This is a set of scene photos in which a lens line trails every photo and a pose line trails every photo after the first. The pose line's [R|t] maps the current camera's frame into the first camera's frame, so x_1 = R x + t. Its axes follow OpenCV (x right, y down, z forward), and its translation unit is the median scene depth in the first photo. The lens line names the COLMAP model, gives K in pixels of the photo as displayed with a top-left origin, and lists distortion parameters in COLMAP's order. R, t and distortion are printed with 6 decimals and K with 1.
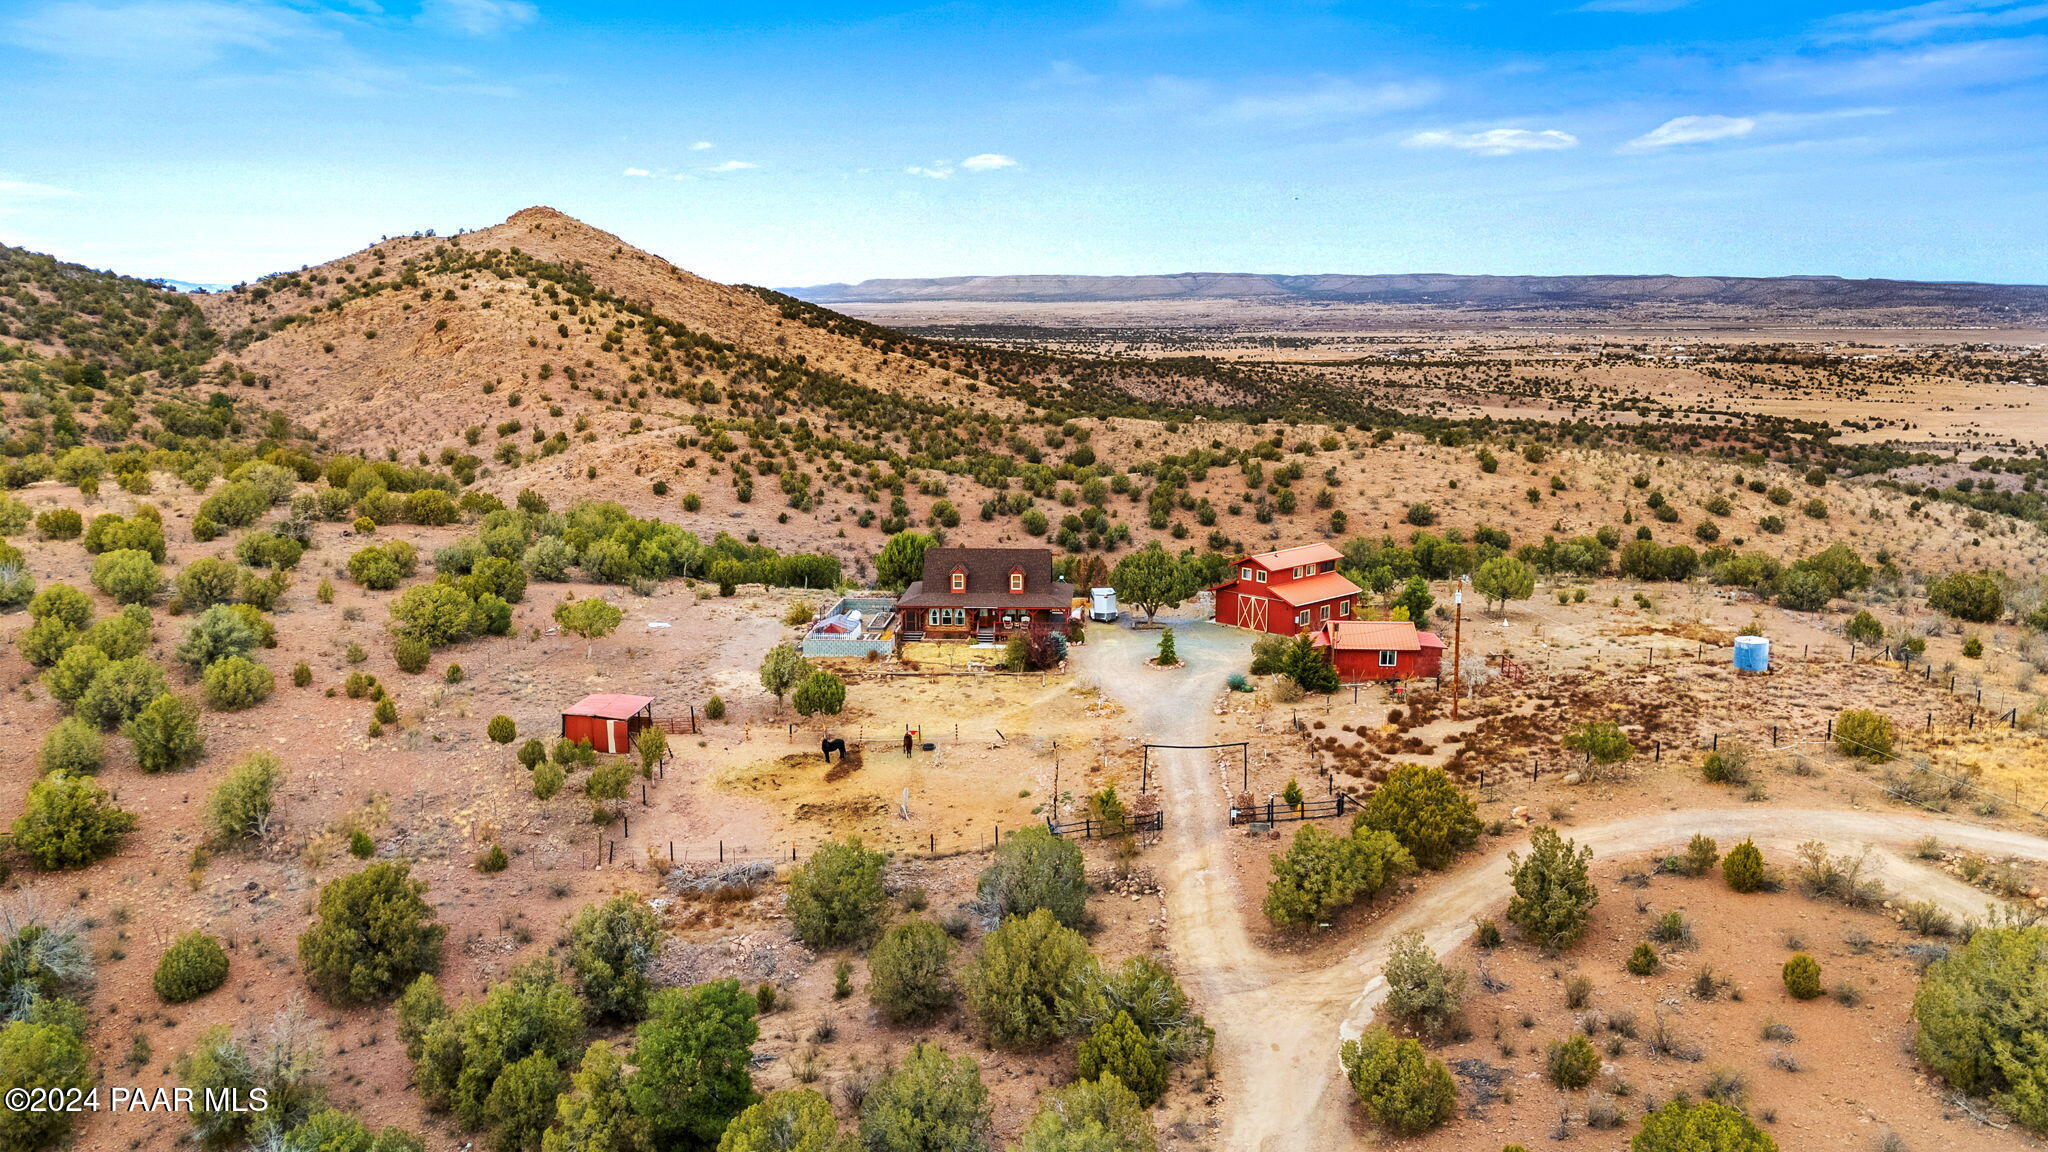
lens RADIAL K [[1493.7, 0, 1030.2], [0, 1493.7, 585.7], [0, 0, 1]] dist [0.105782, -0.123588]
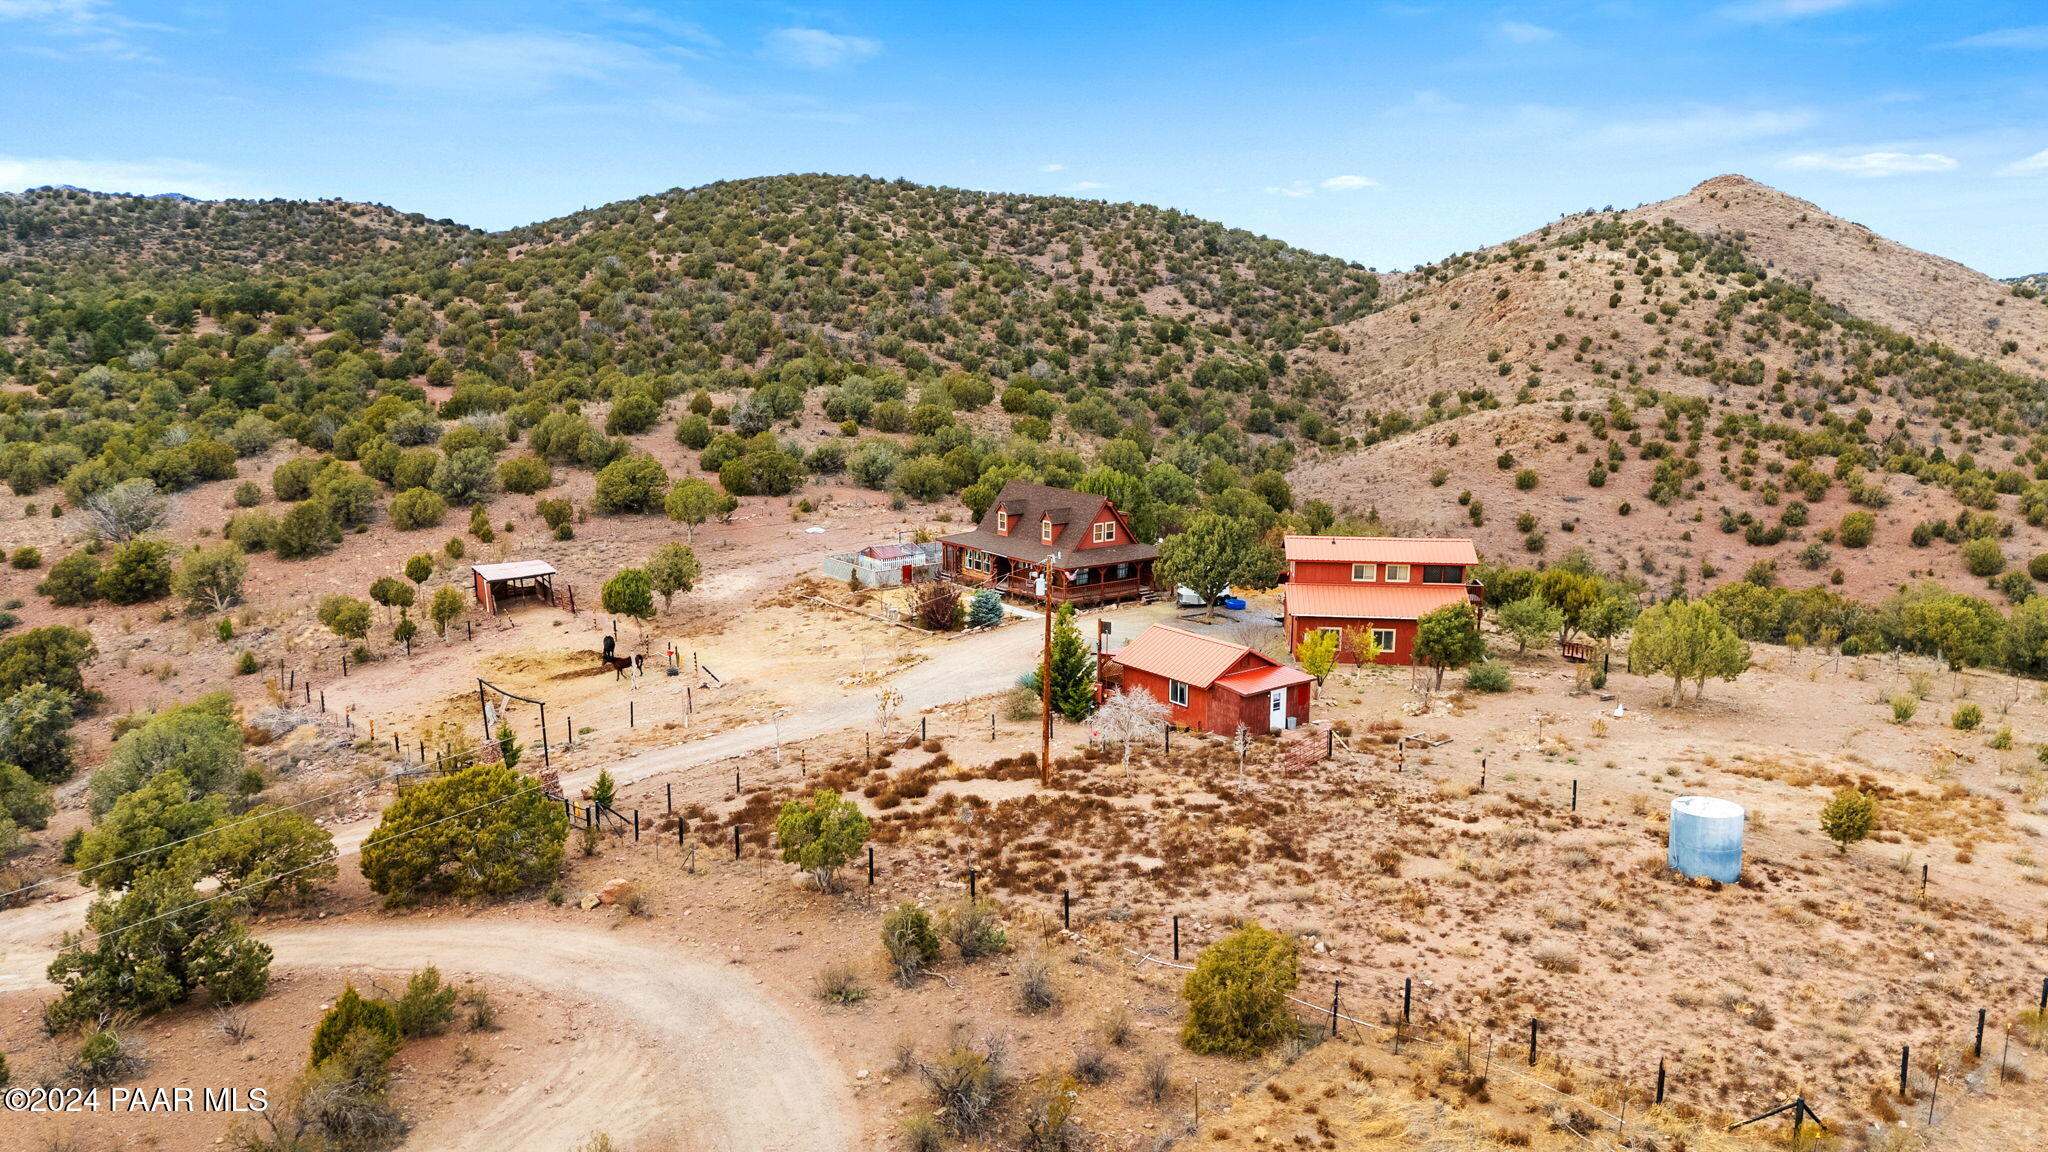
lens RADIAL K [[1493.7, 0, 1030.2], [0, 1493.7, 585.7], [0, 0, 1]] dist [0.105782, -0.123588]
pose [[0.661921, 0.152268, -0.733945, 0.158864], [-0.151088, 0.986156, 0.068331, -0.007203], [0.734189, 0.065660, 0.675763, 0.127848]]
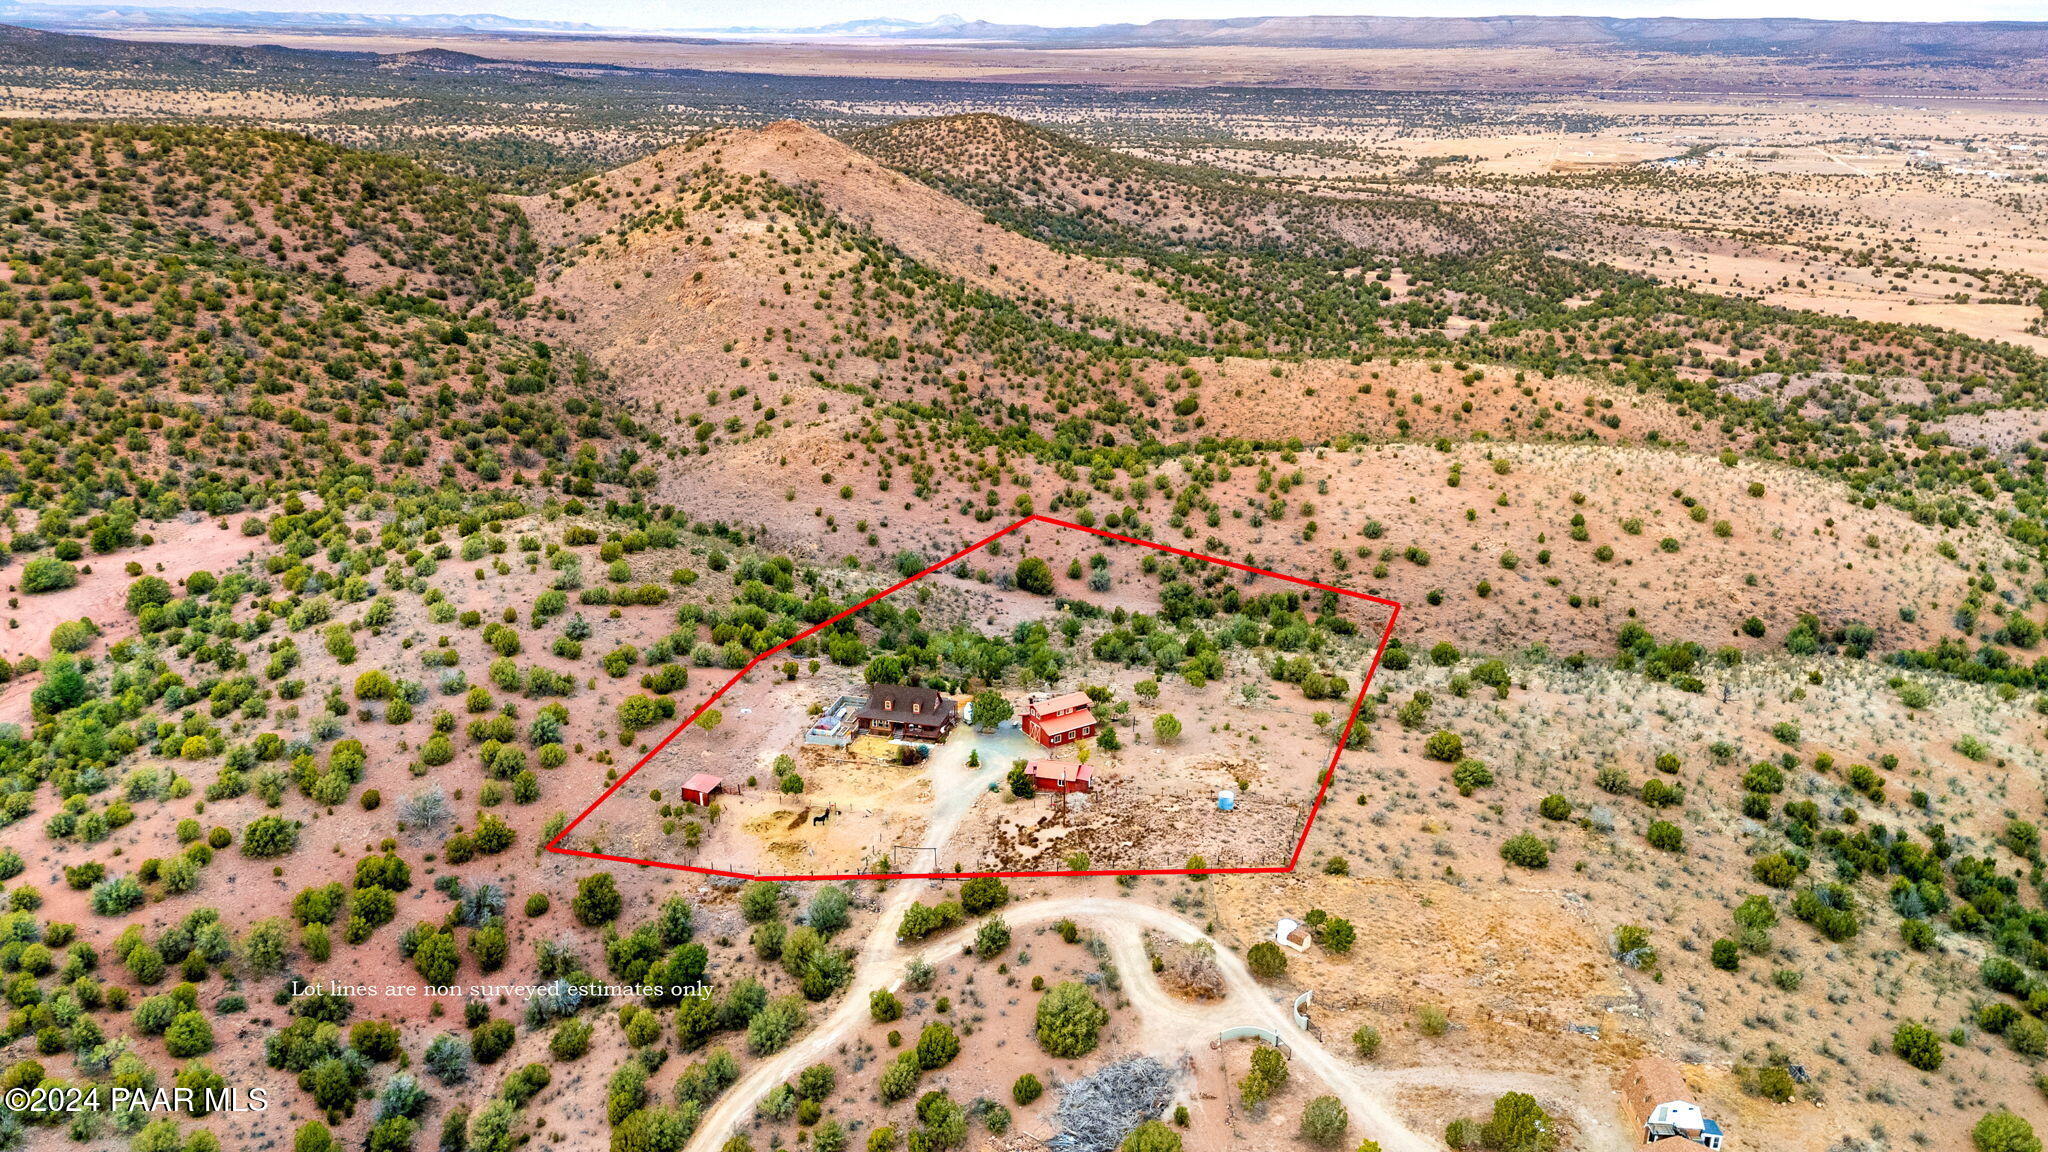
lens RADIAL K [[1493.7, 0, 1030.2], [0, 1493.7, 585.7], [0, 0, 1]] dist [0.105782, -0.123588]
pose [[0.982755, 0.071502, -0.170528, 0.129836], [-0.043351, 0.985602, 0.163429, -0.137469], [0.179758, -0.153218, 0.971705, -0.243232]]
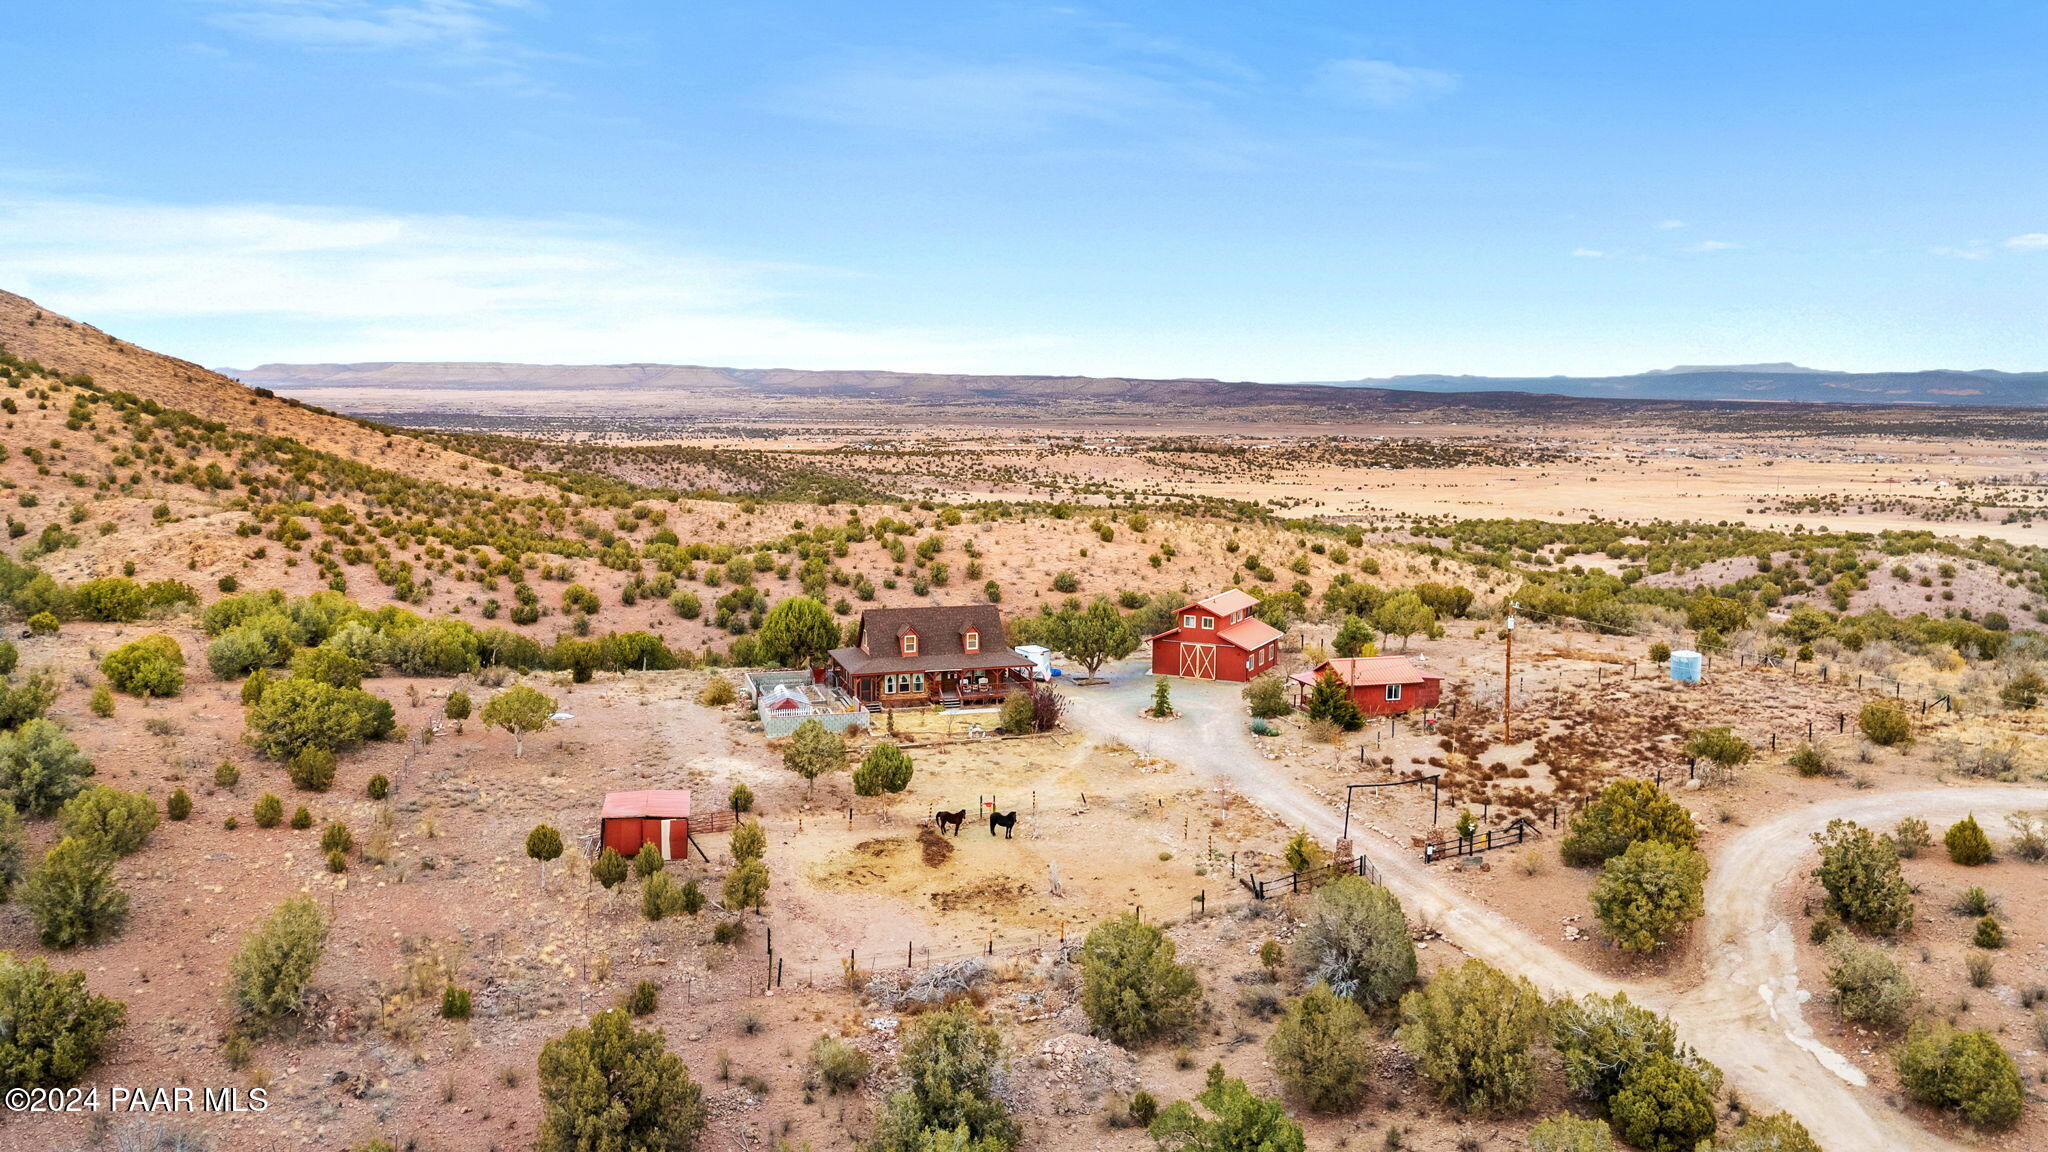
lens RADIAL K [[1493.7, 0, 1030.2], [0, 1493.7, 585.7], [0, 0, 1]] dist [0.105782, -0.123588]
pose [[0.936442, -0.037951, 0.348763, -0.082546], [0.058853, 0.997037, -0.049529, 0.003102], [-0.345850, 0.066907, 0.935901, 0.033443]]
